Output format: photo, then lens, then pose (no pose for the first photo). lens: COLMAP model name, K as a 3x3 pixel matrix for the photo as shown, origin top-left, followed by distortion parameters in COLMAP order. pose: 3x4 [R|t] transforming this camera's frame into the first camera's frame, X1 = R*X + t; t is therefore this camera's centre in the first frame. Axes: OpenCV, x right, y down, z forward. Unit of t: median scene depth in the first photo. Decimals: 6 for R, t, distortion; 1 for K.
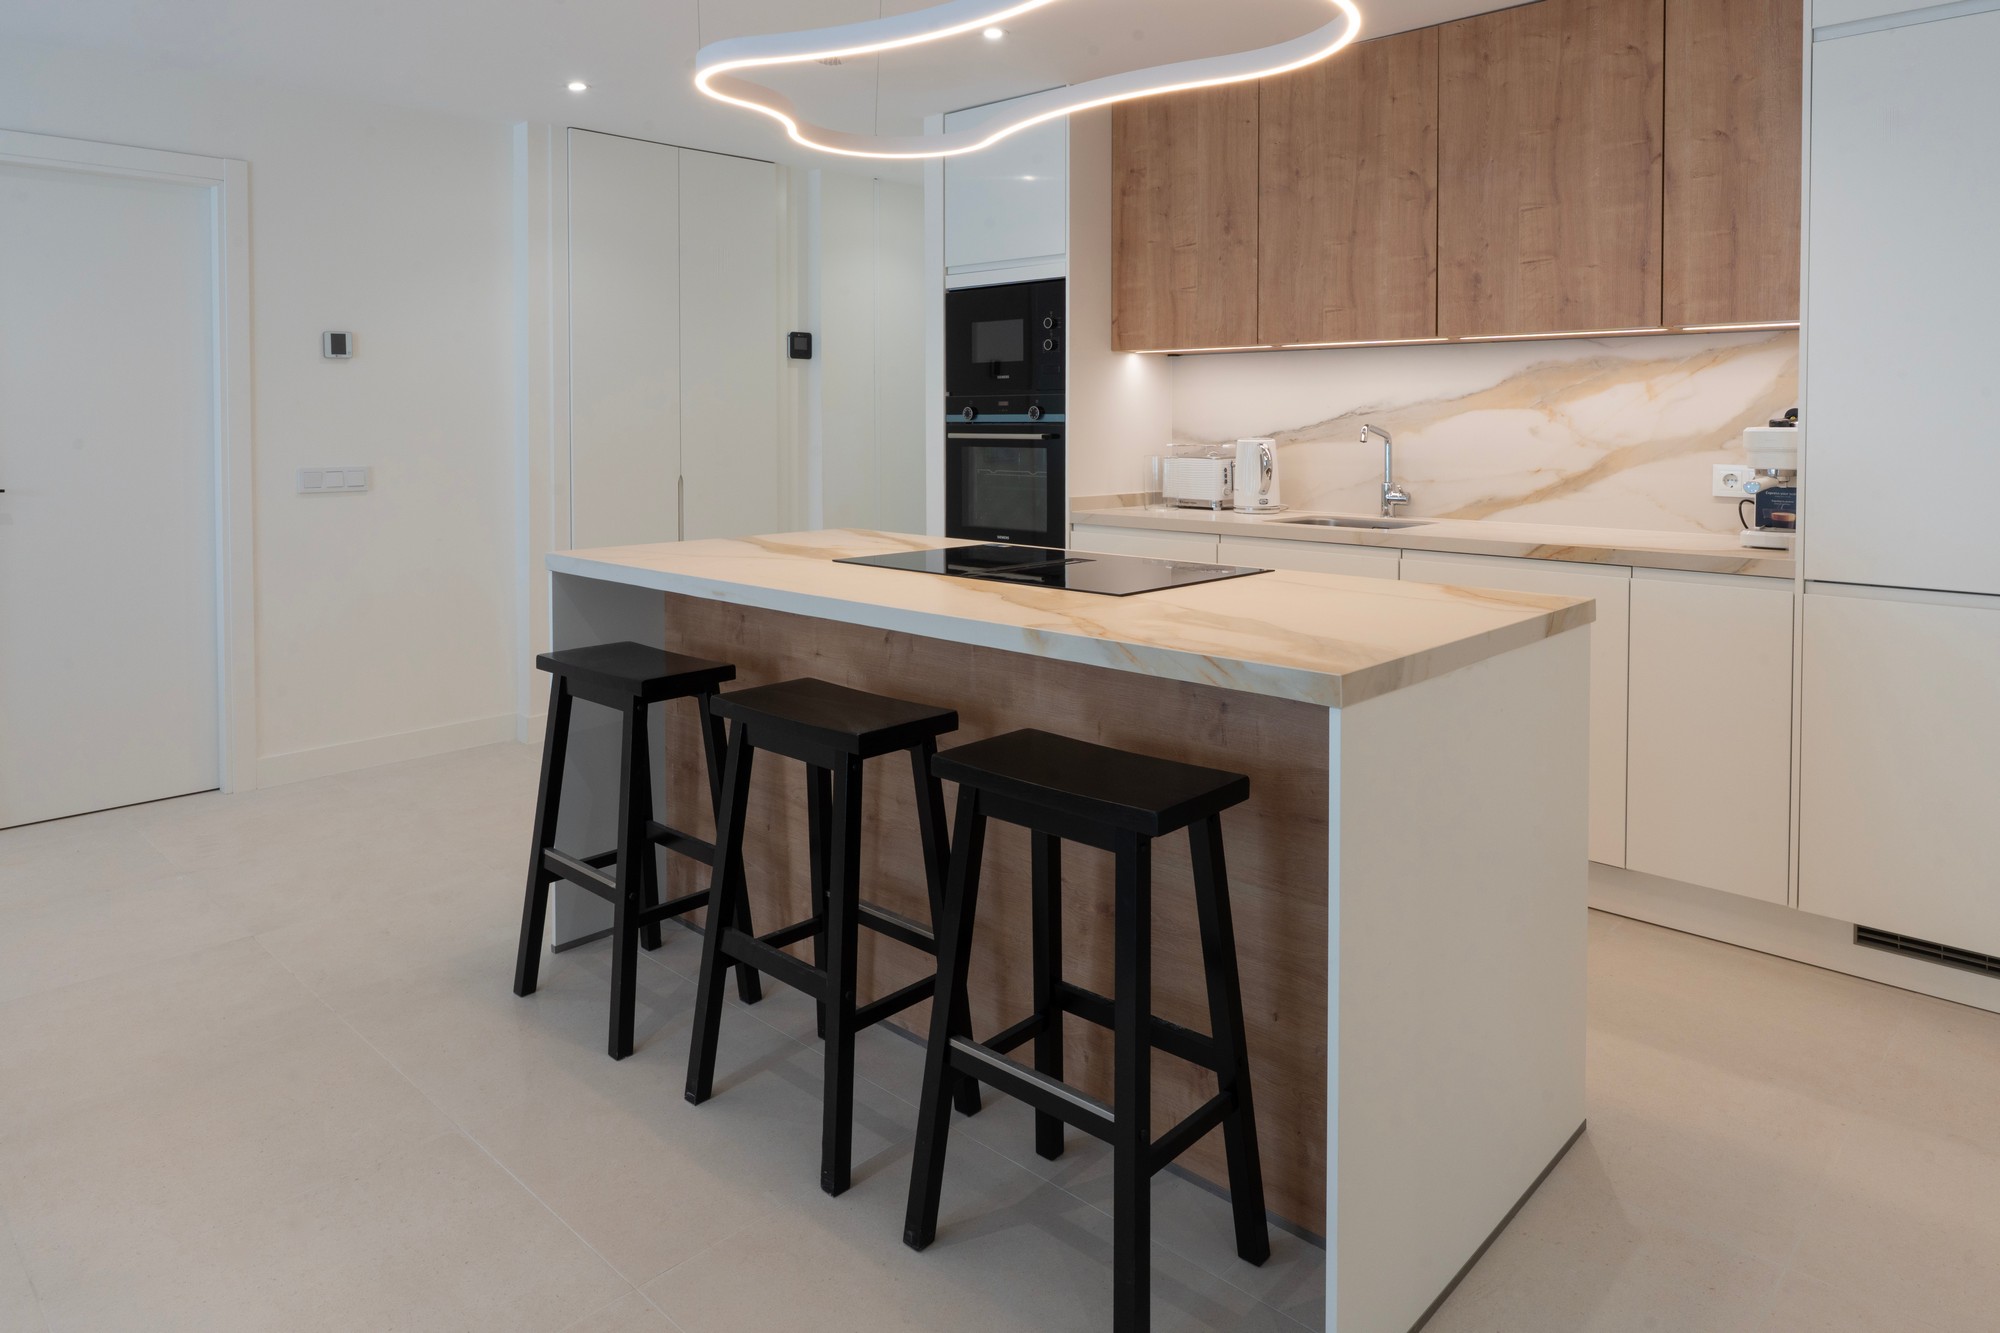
lens RADIAL K [[1258.9, 0, 1057.9], [0, 1258.9, 452.8], [0, 0, 1]] dist [0.002350, 0.000649]
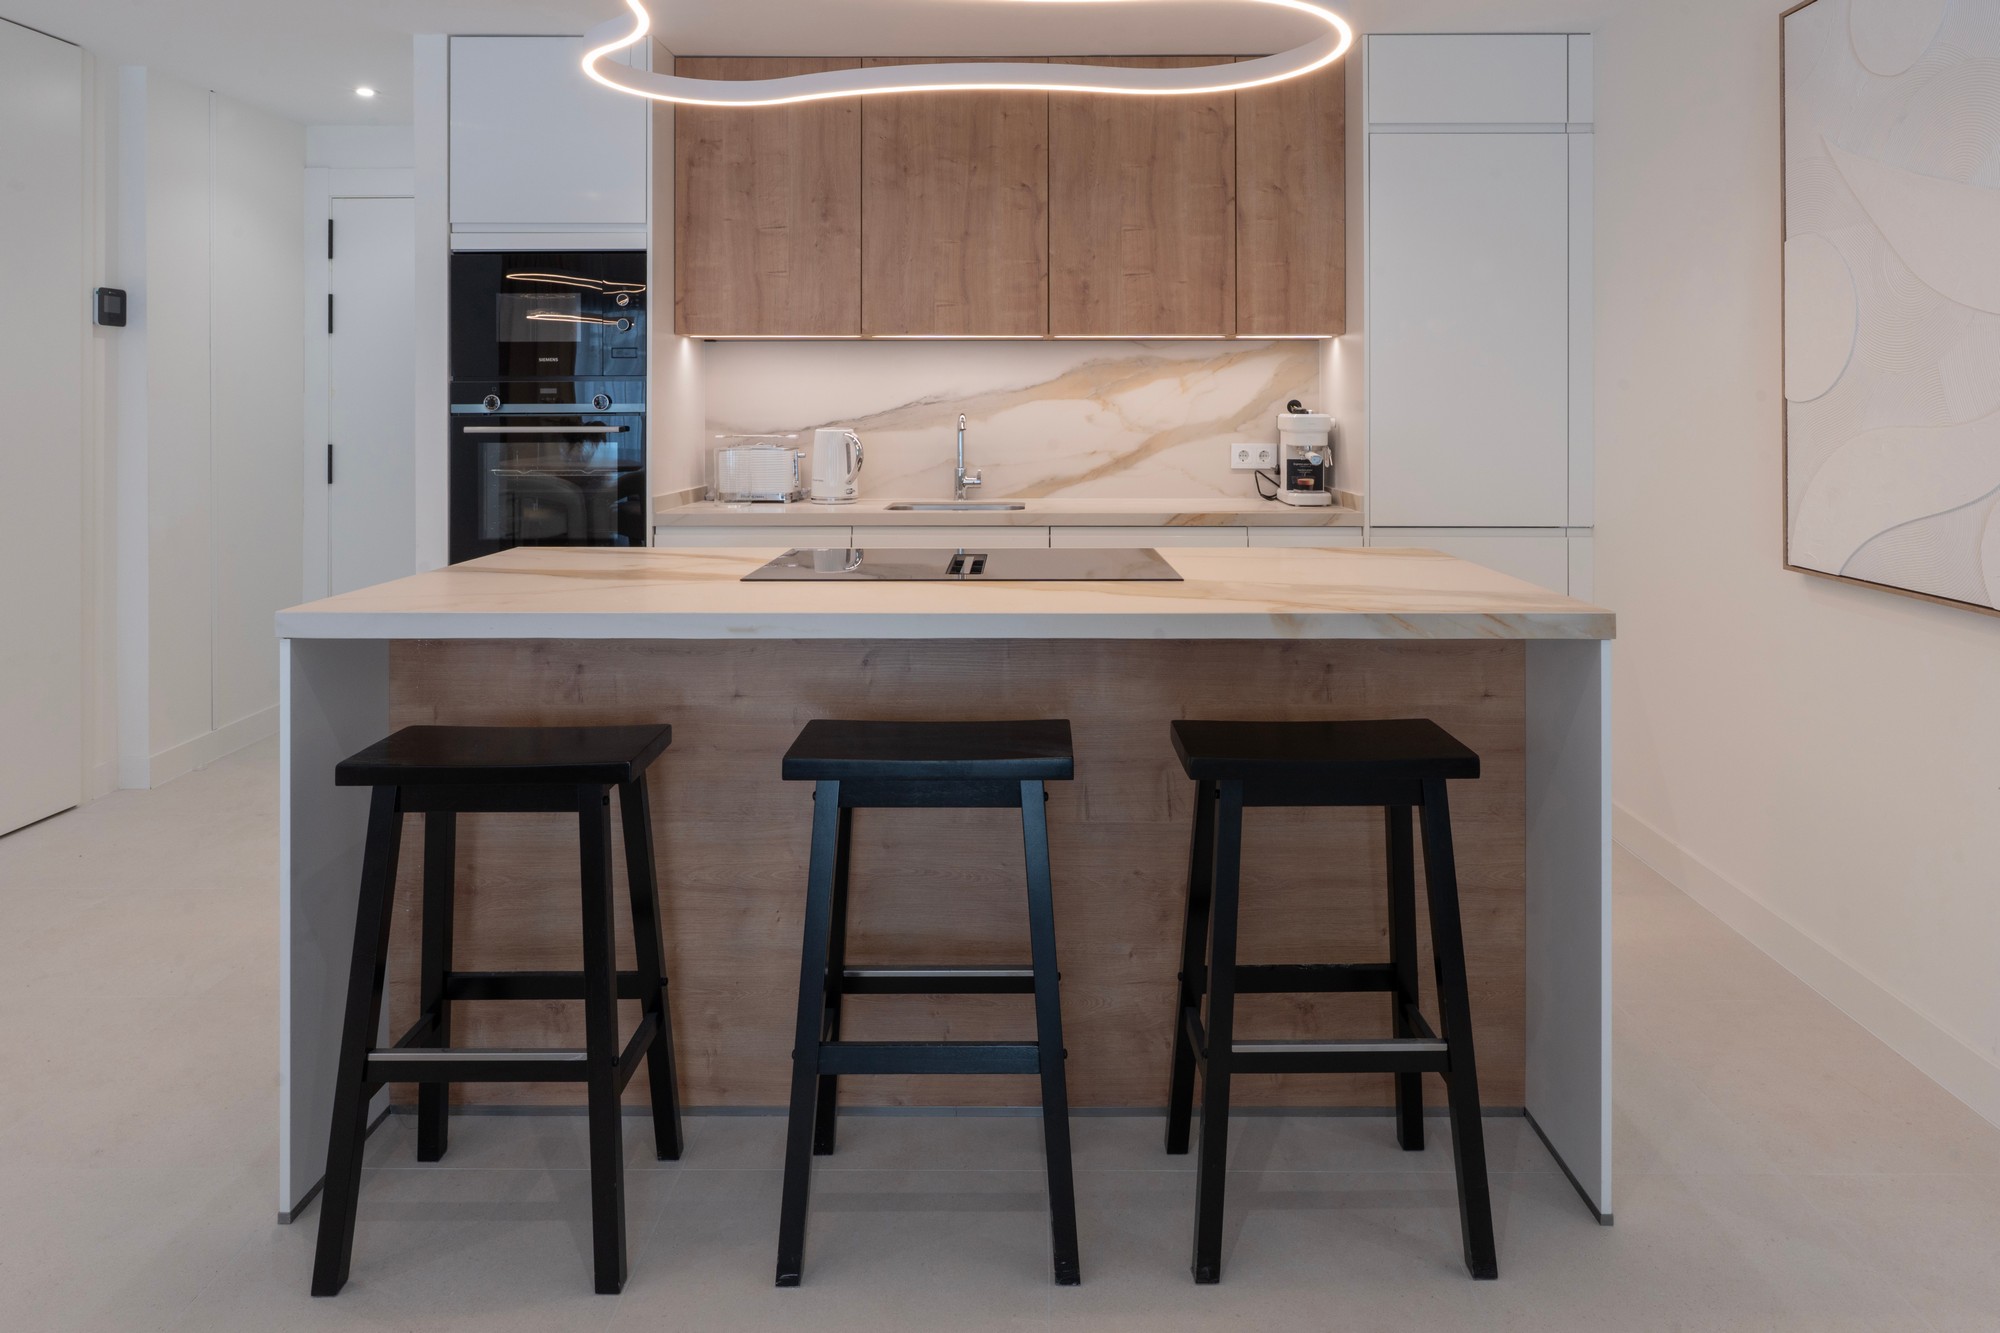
lens RADIAL K [[1222.6, 0, 1053.8], [0, 1222.6, 408.8], [0, 0, 1]] dist [0.000028, 0.001776]
pose [[0.740176, -0.001576, 0.672412, -0.402725], [0.019300, 0.999635, -0.018901, -0.005496], [-0.672137, 0.026967, 0.739936, 0.187592]]
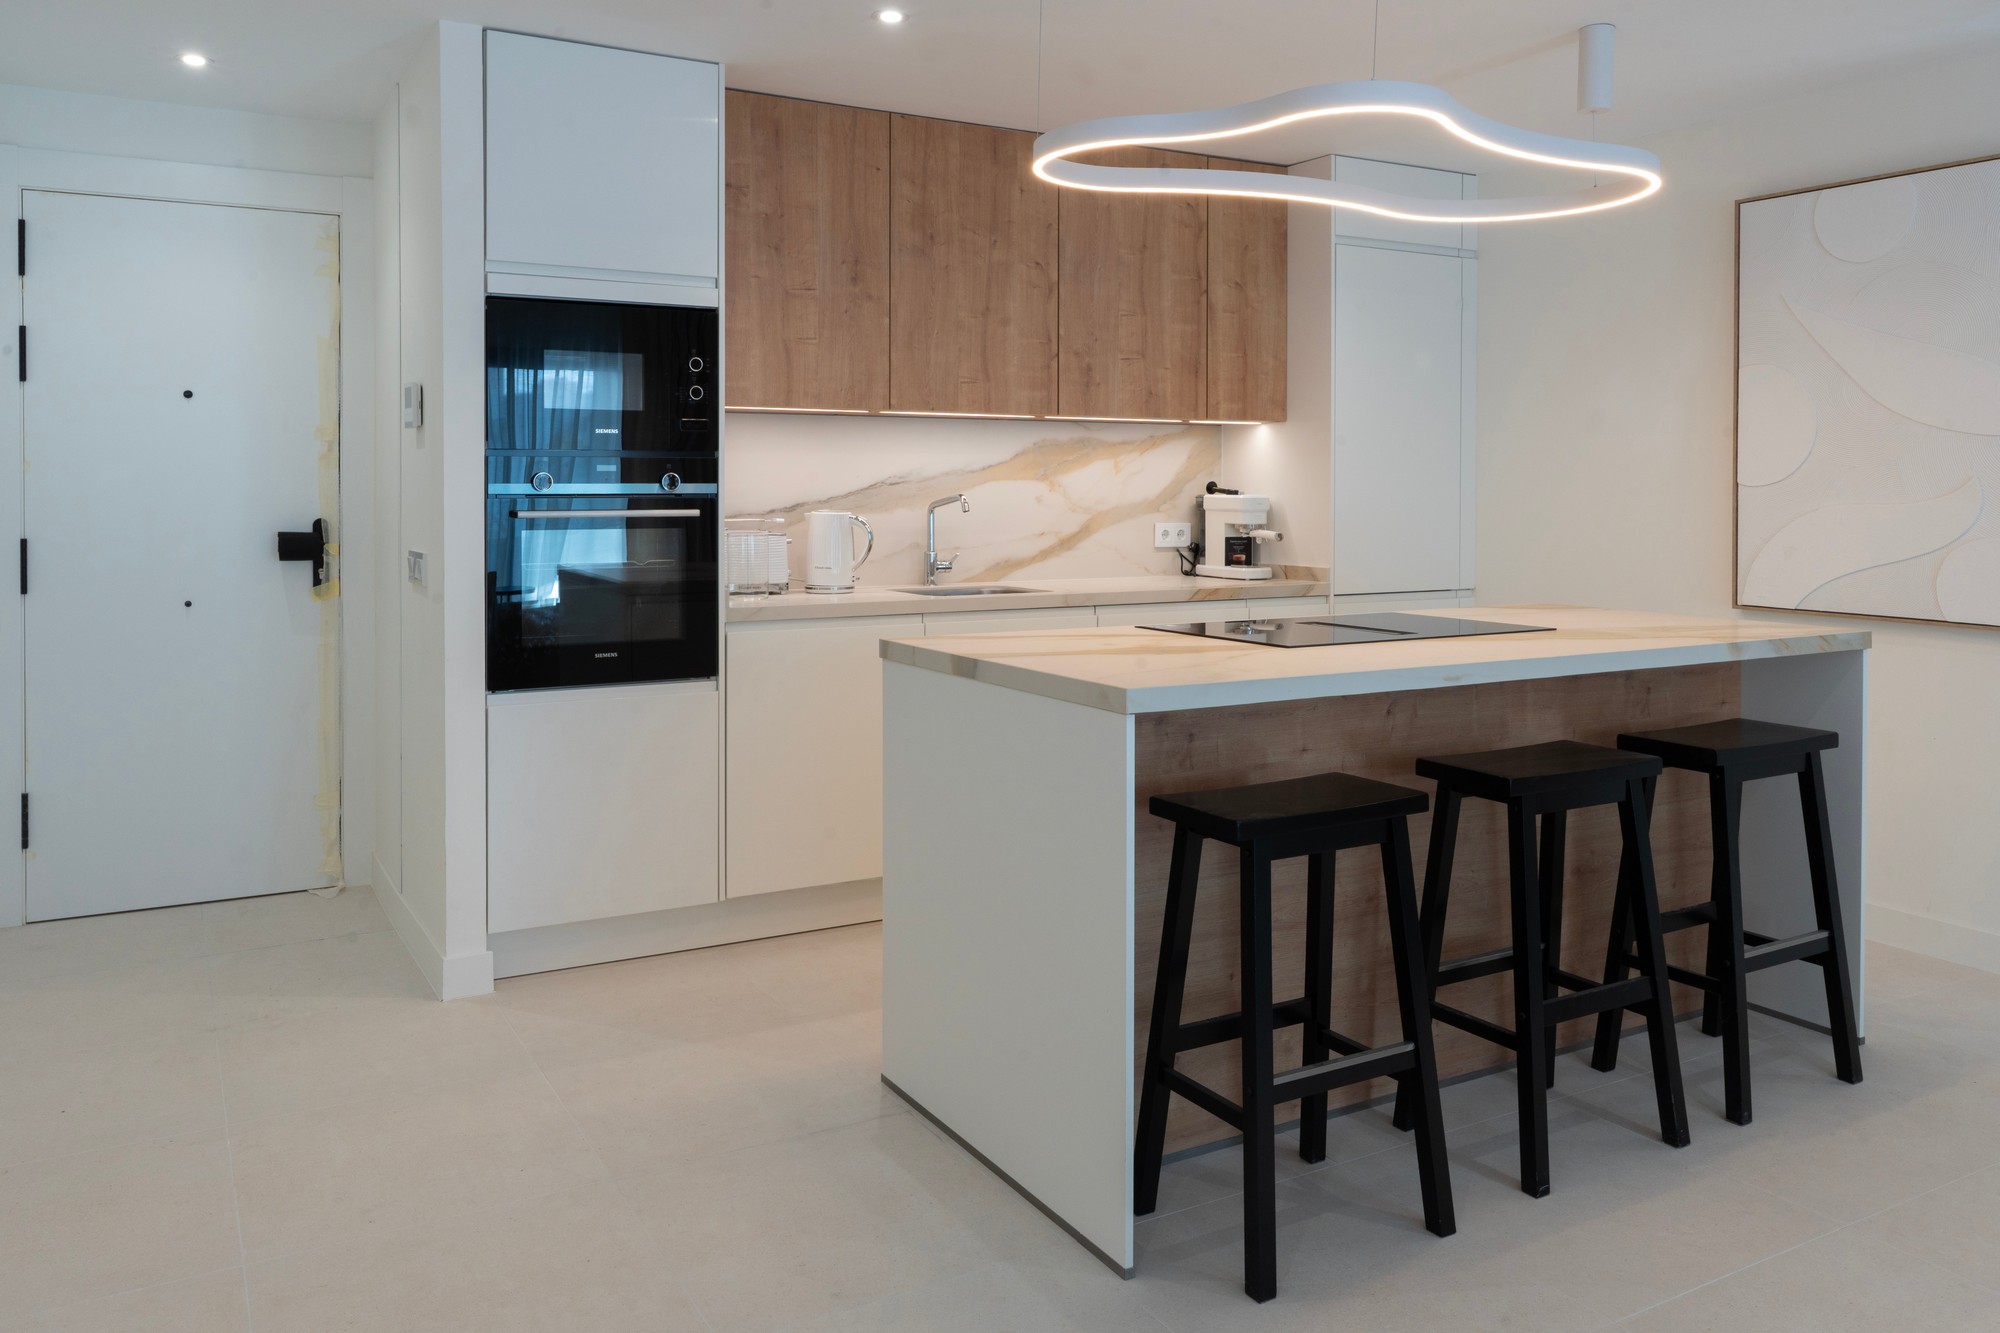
lens RADIAL K [[1437.3, 0, 1000.4], [0, 1437.3, 508.4], [0, 0, 1]] dist [0.004146, 0.001480]
pose [[0.318393, -0.014681, 0.947845, -0.873644], [0.024250, 0.999679, 0.007338, -0.019466], [-0.947649, 0.020648, 0.318647, 0.613358]]
